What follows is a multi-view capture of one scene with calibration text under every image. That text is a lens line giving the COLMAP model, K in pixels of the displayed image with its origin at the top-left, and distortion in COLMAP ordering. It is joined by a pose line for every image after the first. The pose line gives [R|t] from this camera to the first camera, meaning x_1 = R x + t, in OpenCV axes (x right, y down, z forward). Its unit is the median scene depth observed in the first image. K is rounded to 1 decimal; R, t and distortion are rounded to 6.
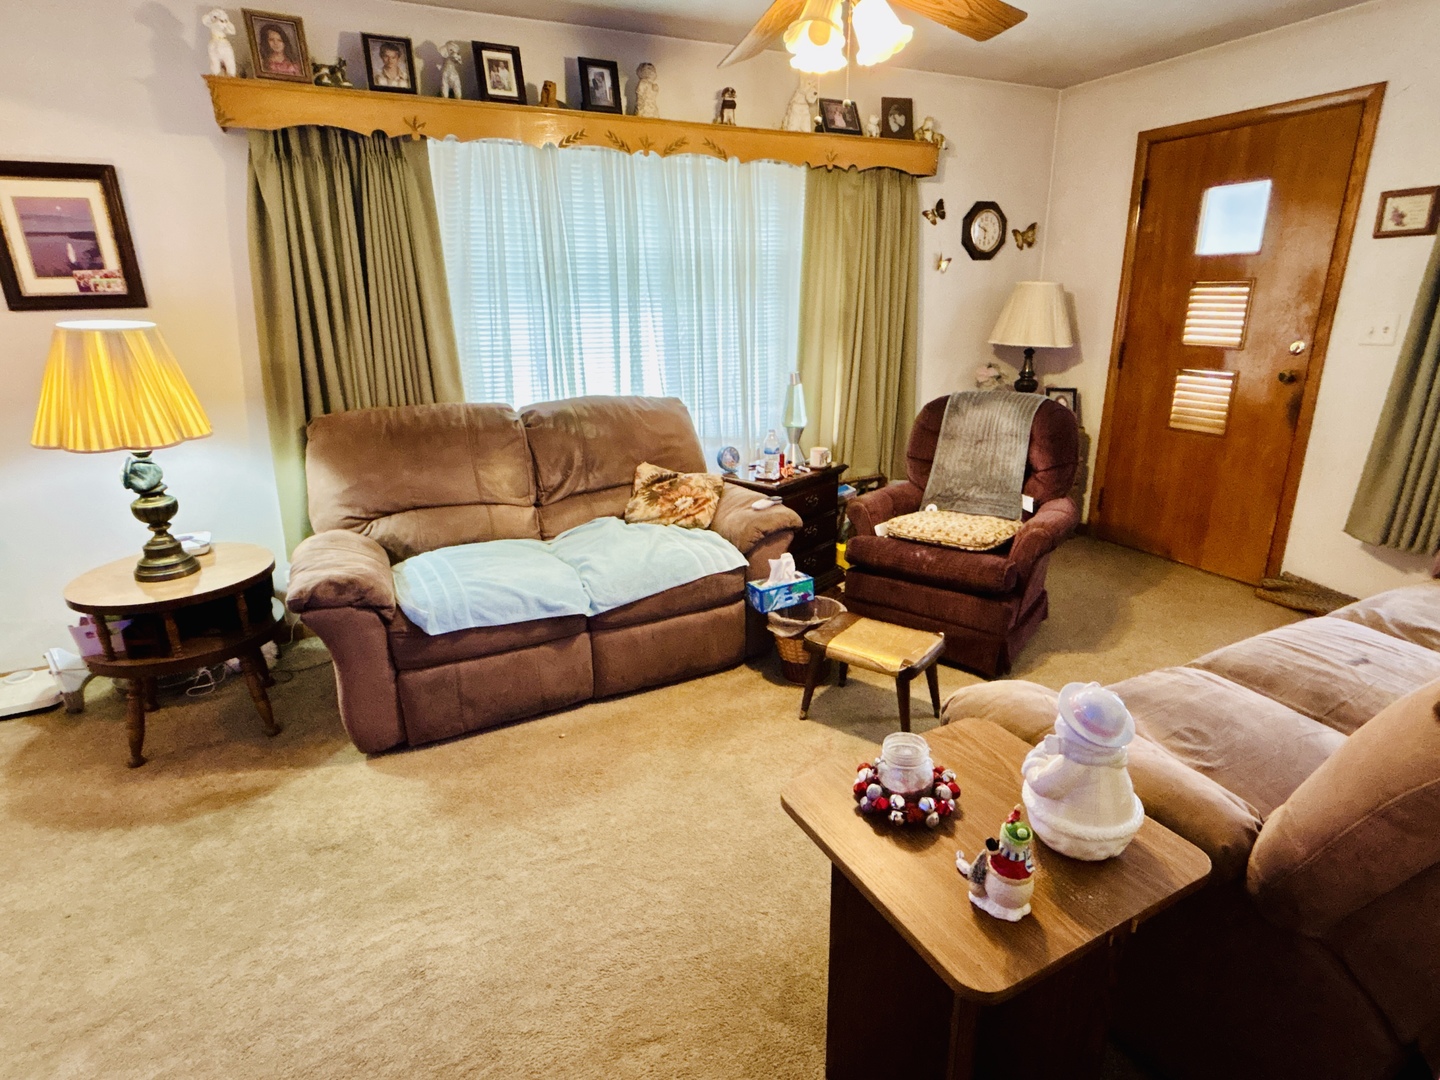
lens RADIAL K [[758.4, 0, 720.0], [0, 758.4, 540.0], [0, 0, 1]] dist [-0.011447, 0.000718]
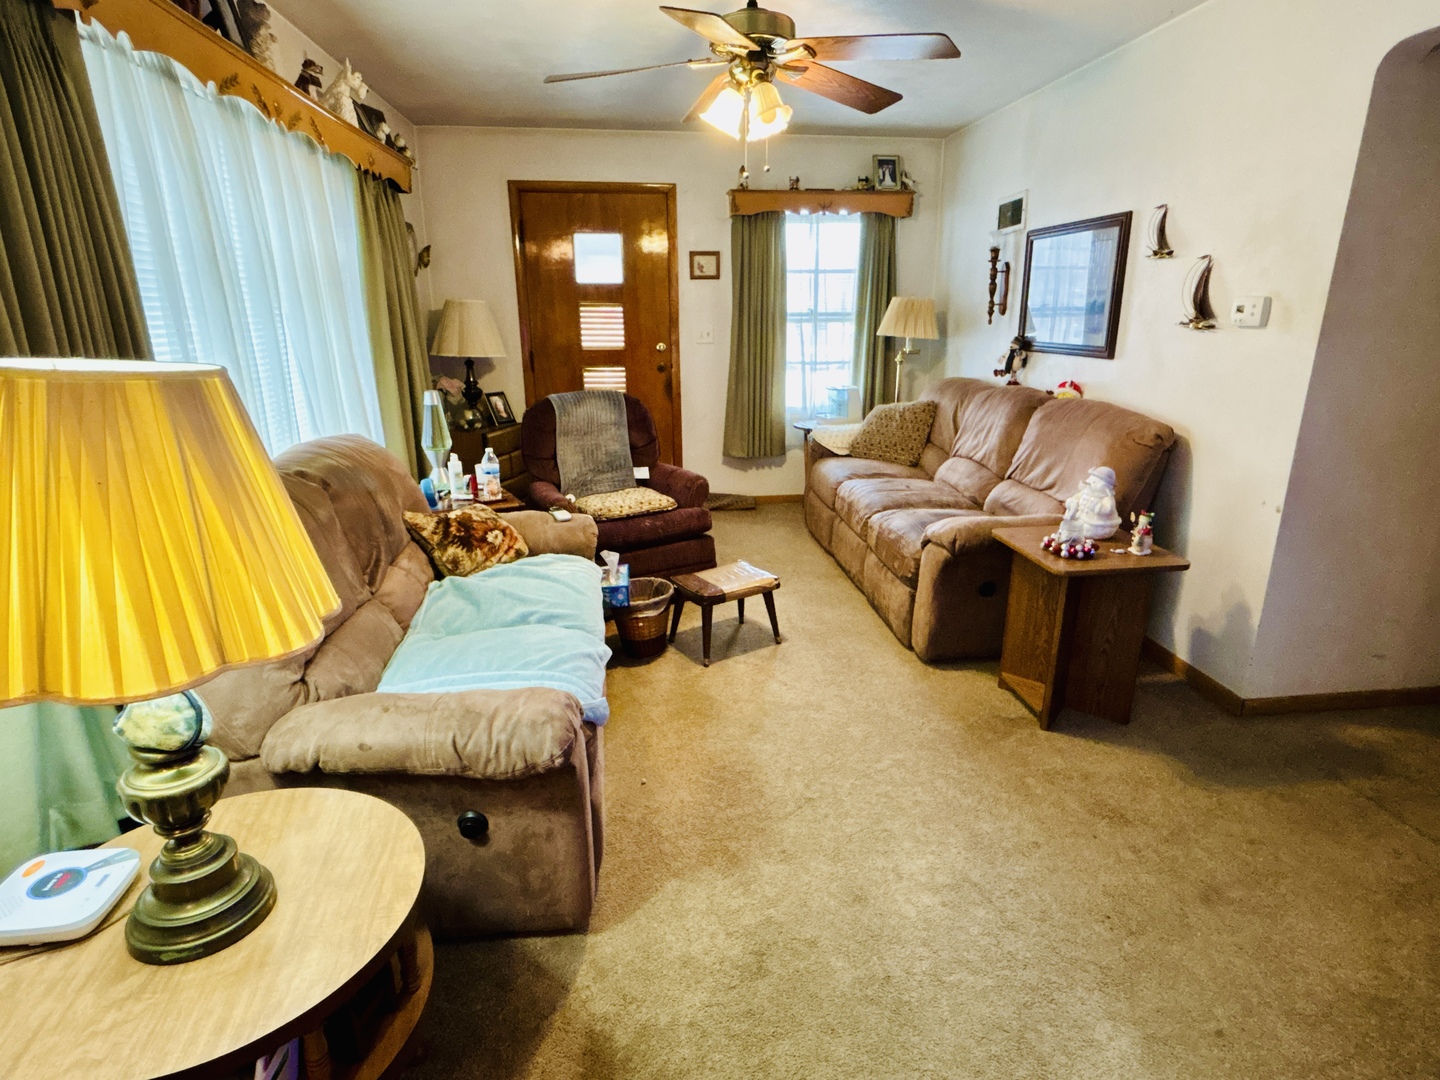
lens RADIAL K [[758.4, 0, 720.0], [0, 758.4, 540.0], [0, 0, 1]] dist [-0.011447, 0.000718]
pose [[0.344116, -0.259316, 0.902408, -0.670673], [0.278339, 0.946077, 0.165725, -0.106077], [-0.896723, 0.194147, 0.397738, 0.352113]]
